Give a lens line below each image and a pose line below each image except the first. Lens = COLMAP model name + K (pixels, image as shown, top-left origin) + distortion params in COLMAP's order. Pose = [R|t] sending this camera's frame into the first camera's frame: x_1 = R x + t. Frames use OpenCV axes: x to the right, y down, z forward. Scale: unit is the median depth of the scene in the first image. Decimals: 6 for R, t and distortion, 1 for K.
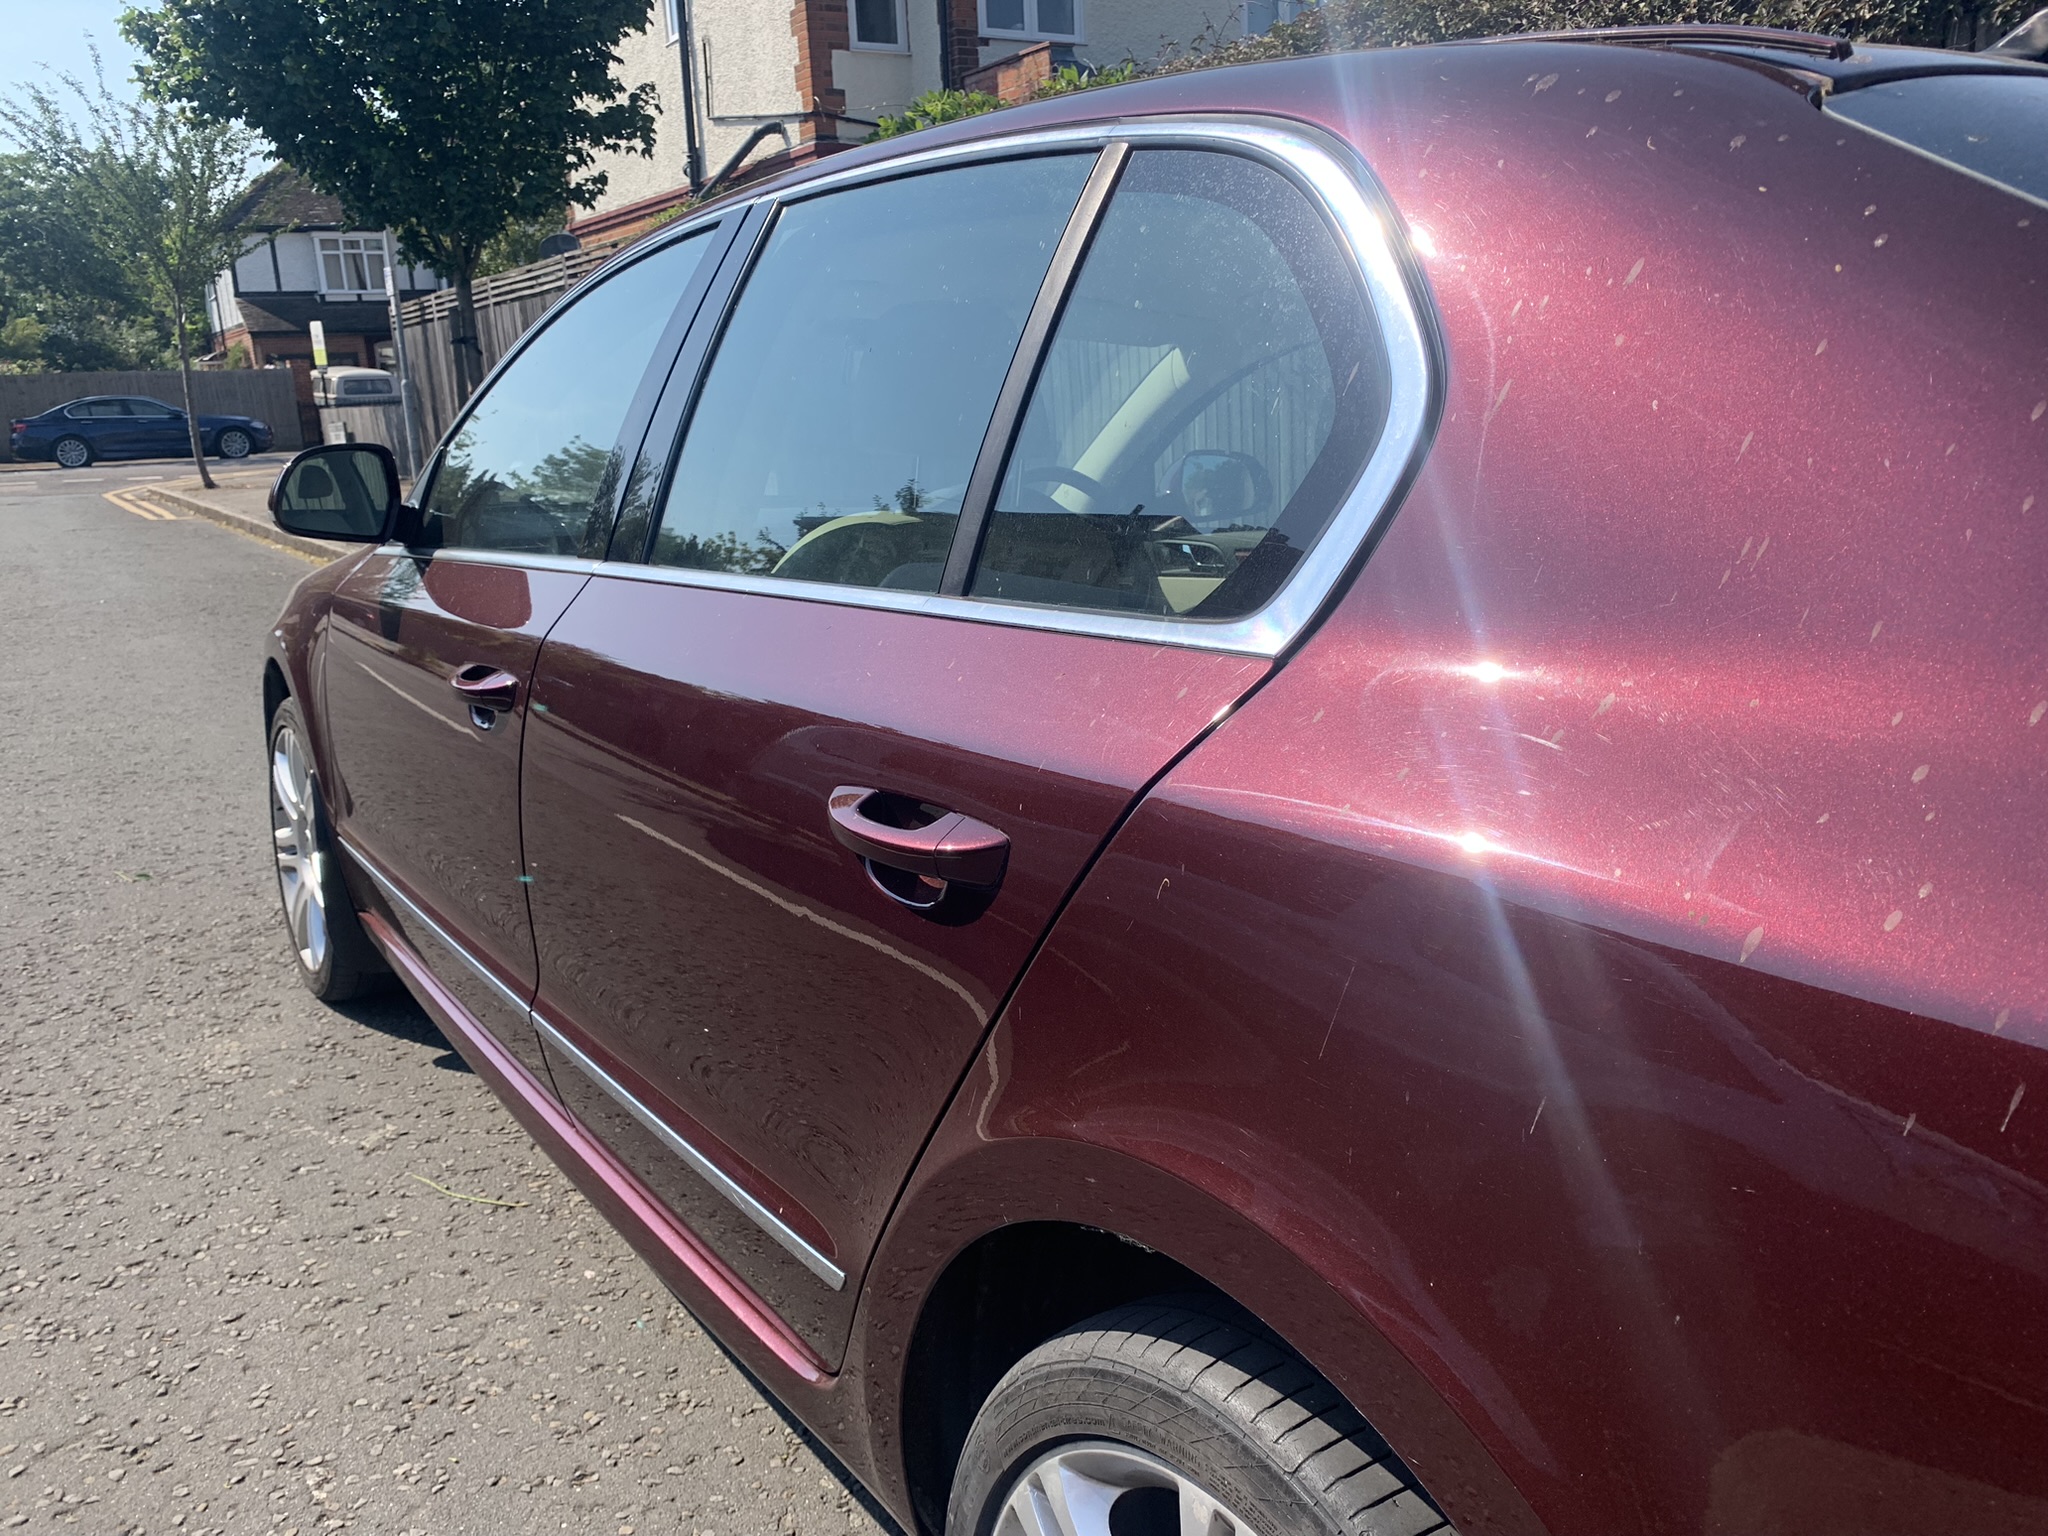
lens RADIAL K [[1585.7, 0, 995.0], [0, 1585.7, 774.9], [0, 0, 1]] dist [0.020919, -0.020725]
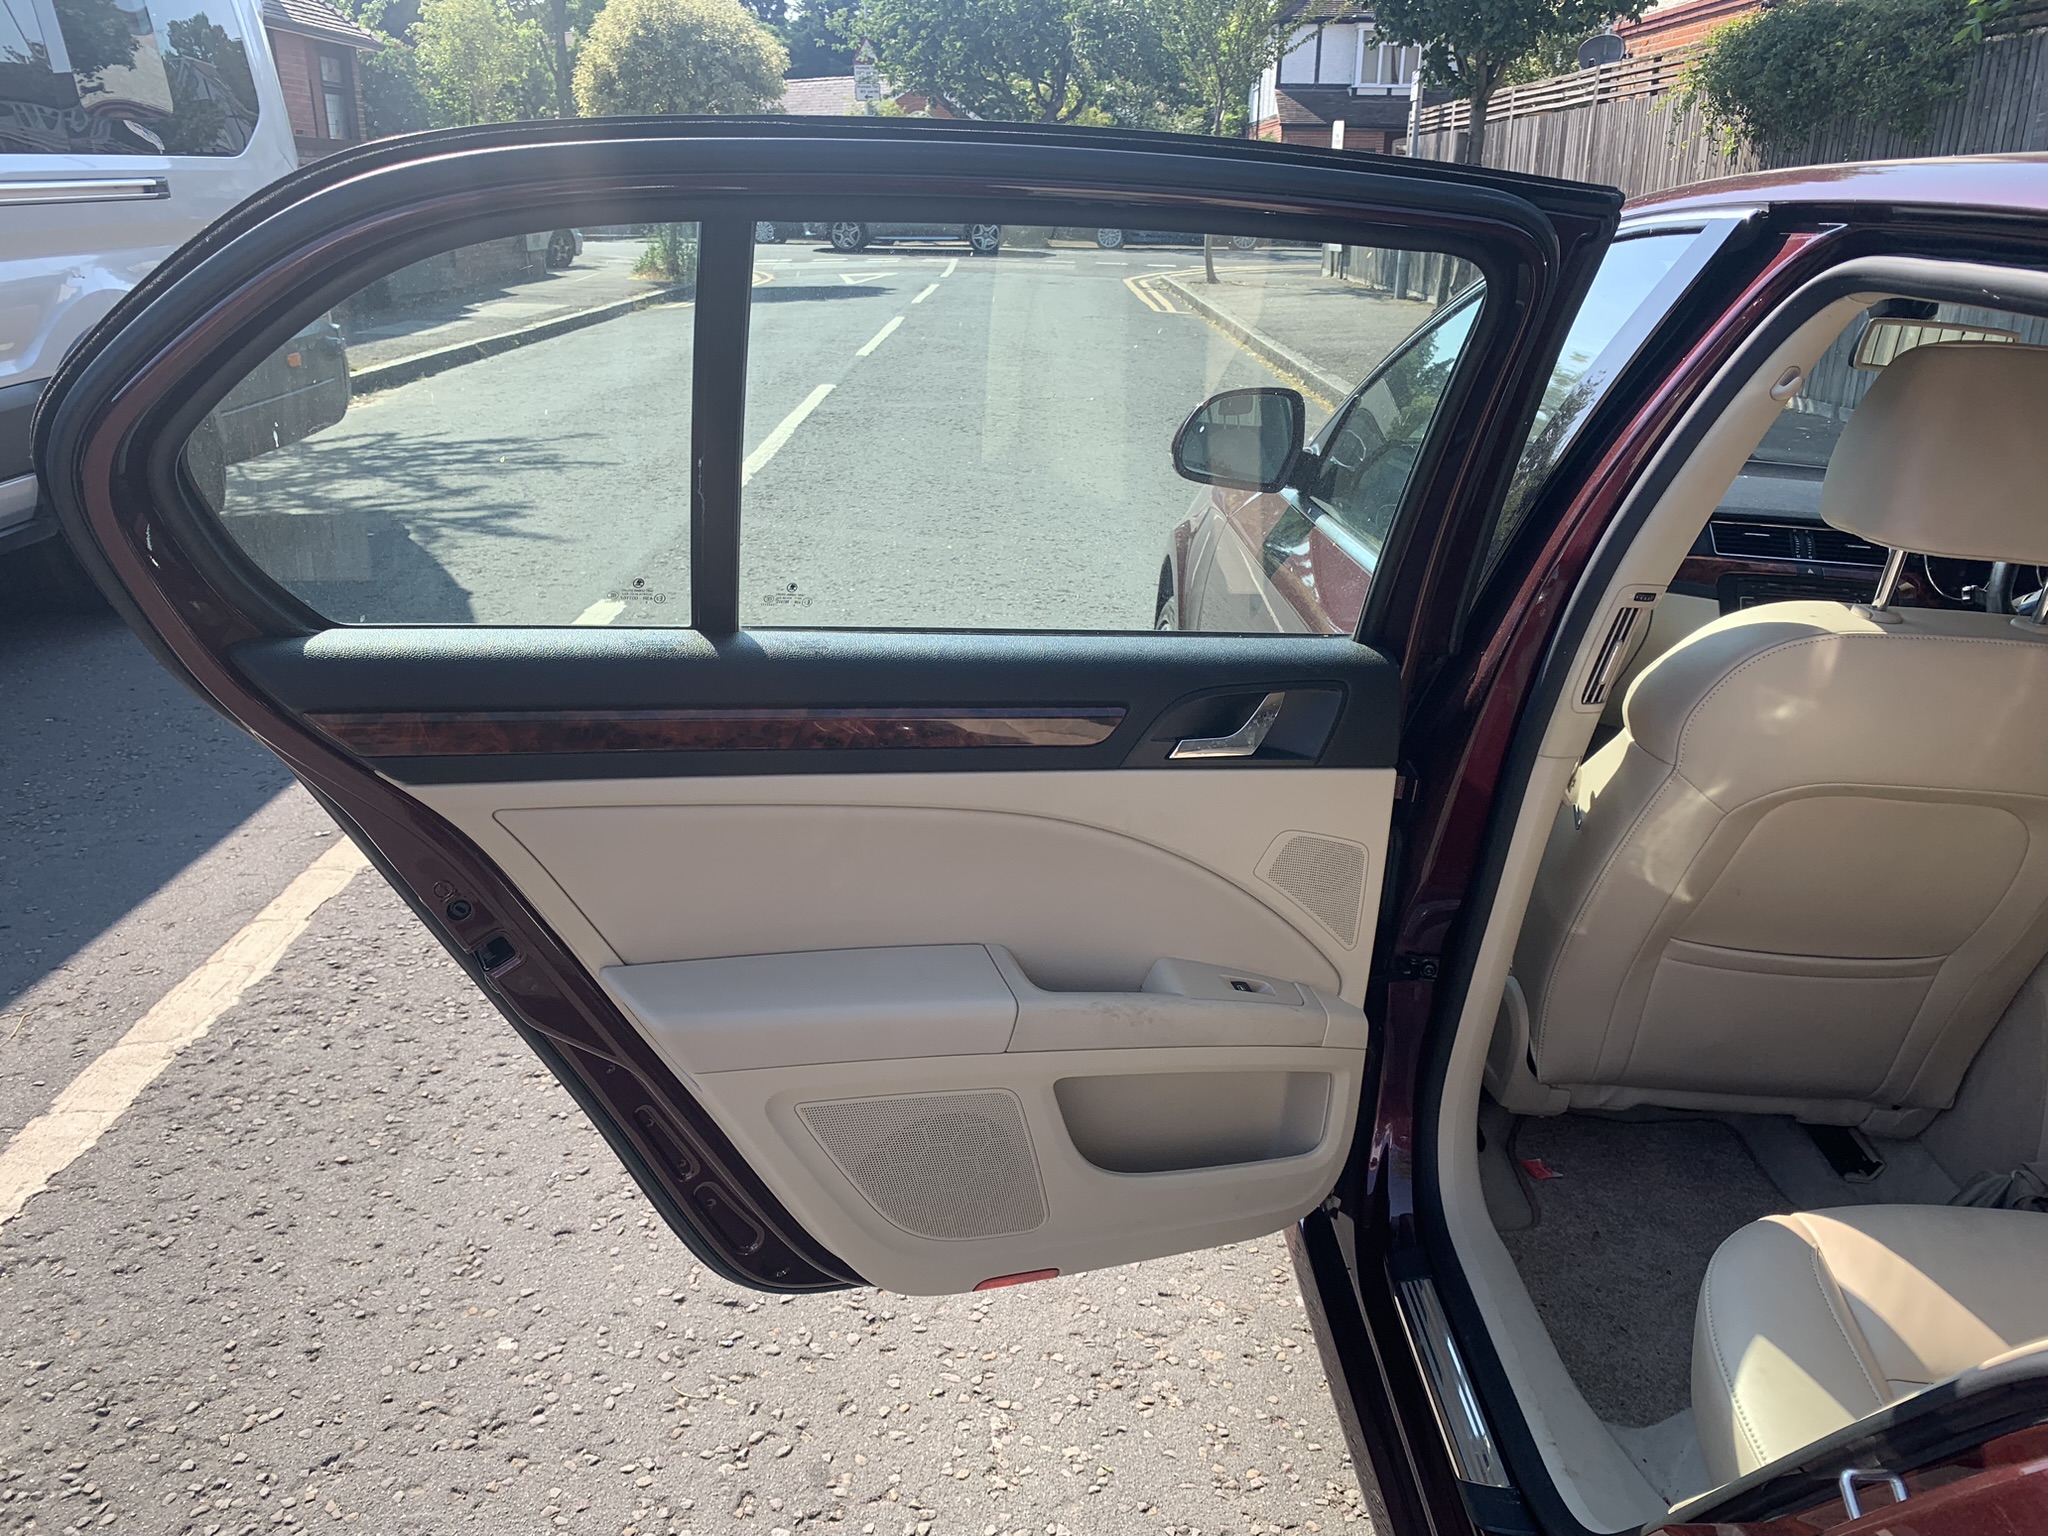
lens RADIAL K [[1585.7, 0, 1000.2], [0, 1585.7, 761.7], [0, 0, 1]] dist [0.020919, -0.020725]
pose [[0.831120, 0.237646, -0.502755, 0.000202], [-0.181293, 0.970485, 0.159036, -0.018246], [0.525711, -0.041032, 0.849673, 0.014104]]
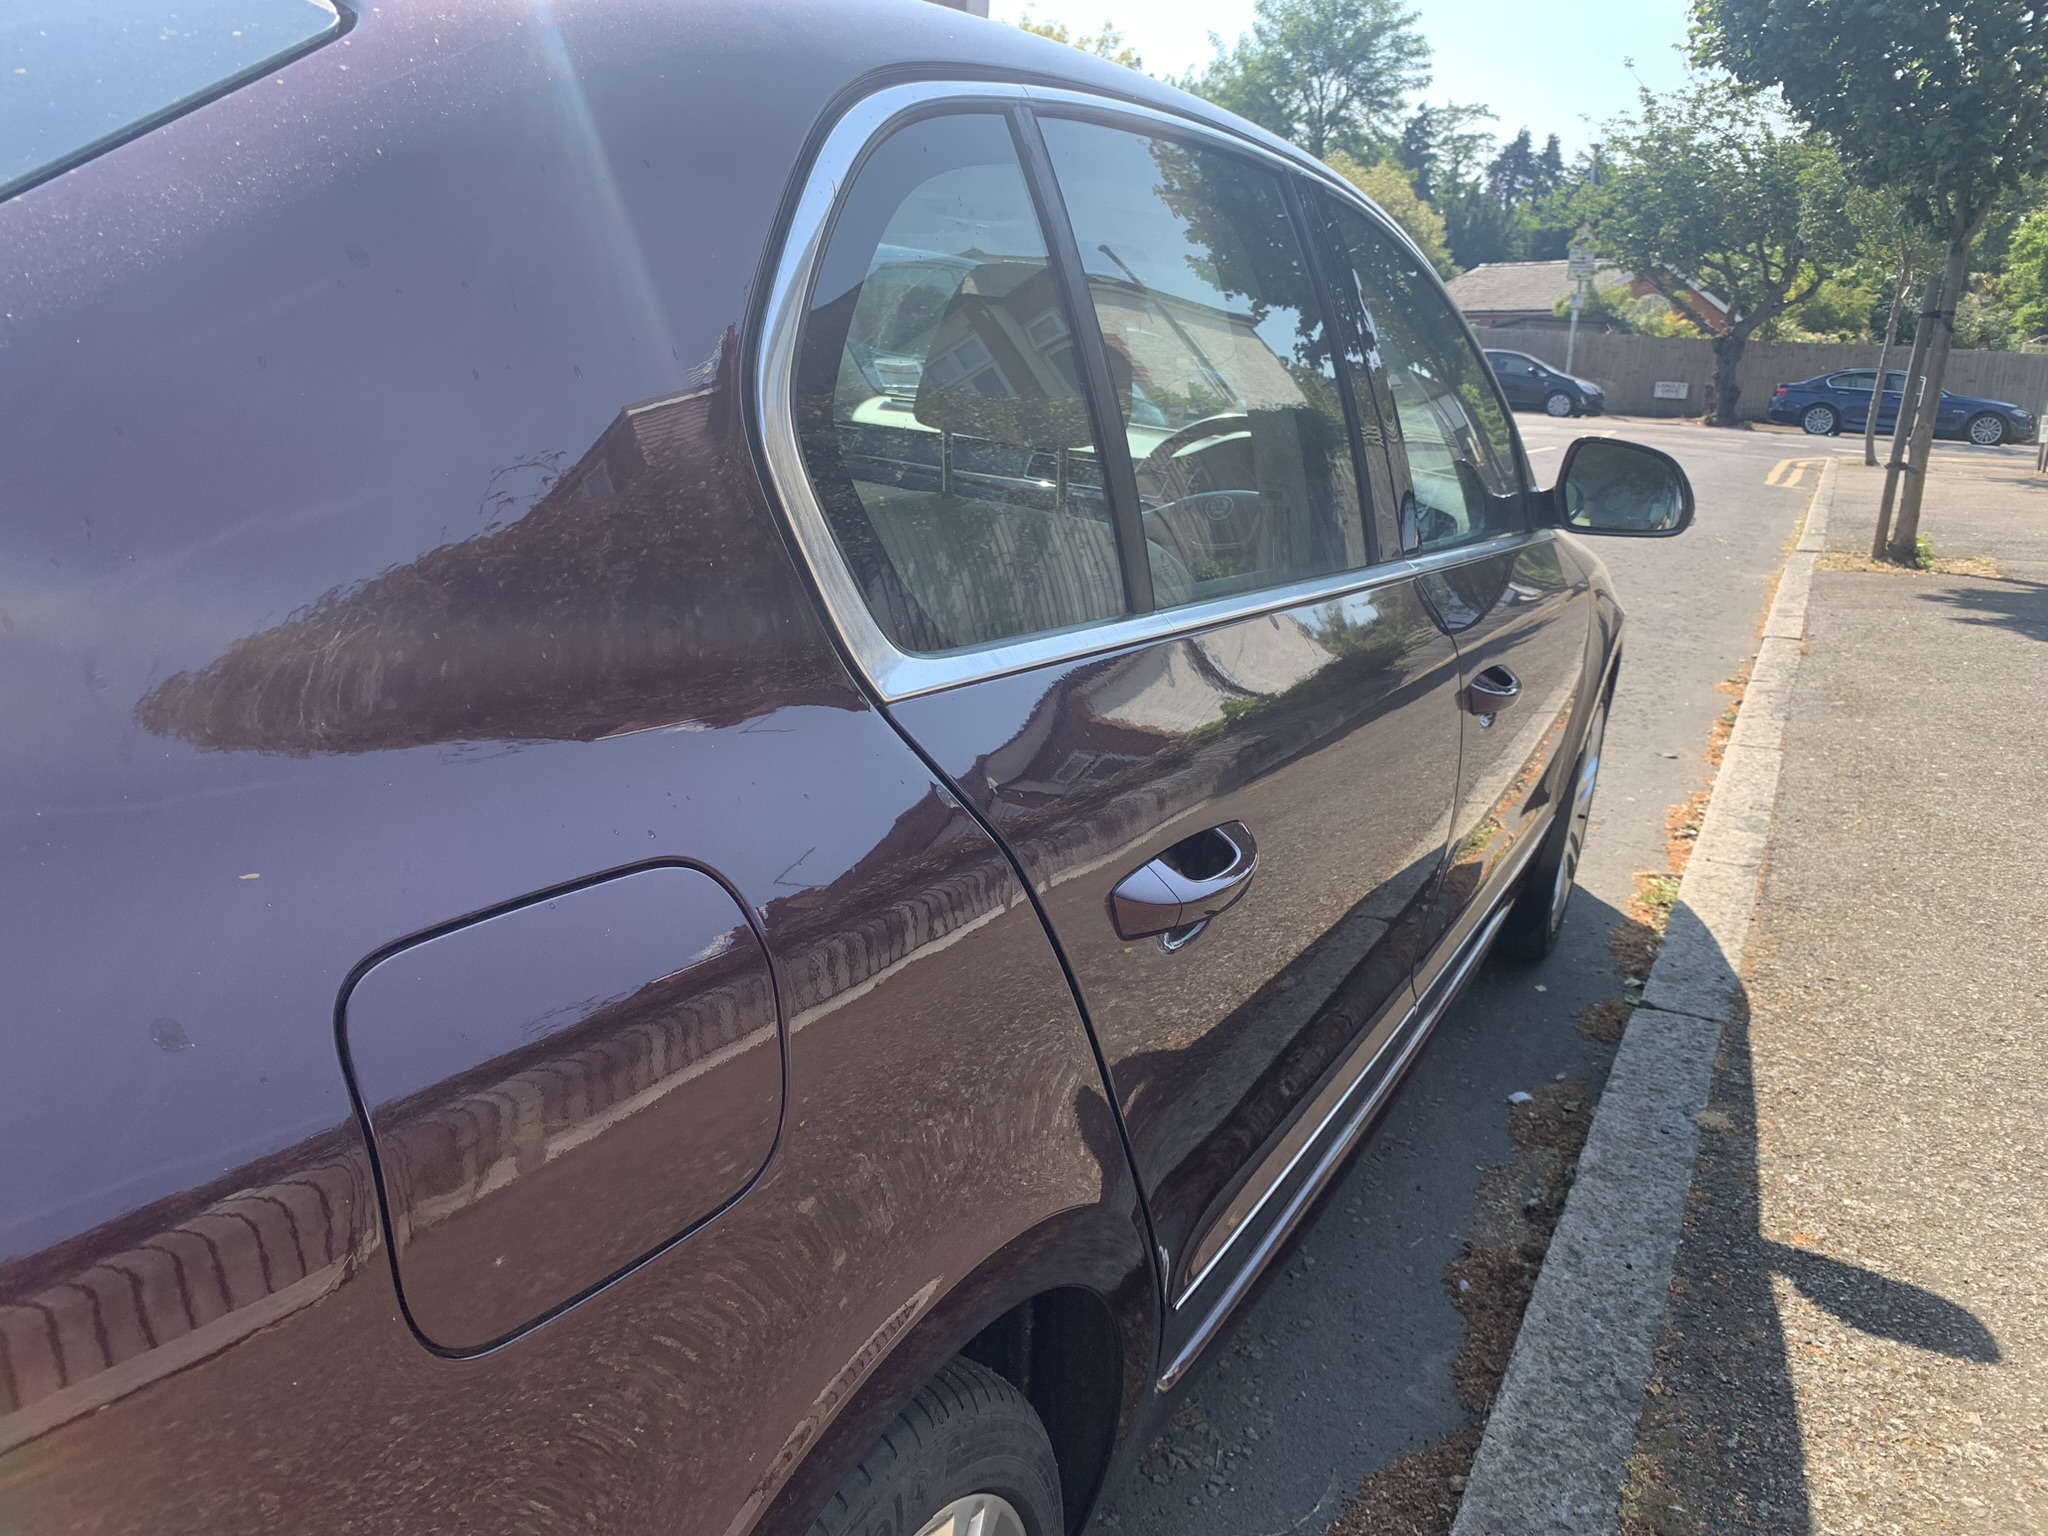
lens RADIAL K [[1585.7, 0, 1014.0], [0, 1585.7, 750.8], [0, 0, 1]] dist [0.020919, -0.020725]
pose [[0.494629, 0.280543, -0.822580, 0.145201], [-0.281998, 0.947067, 0.153430, -0.023485], [0.822082, 0.156075, 0.547560, 0.088970]]
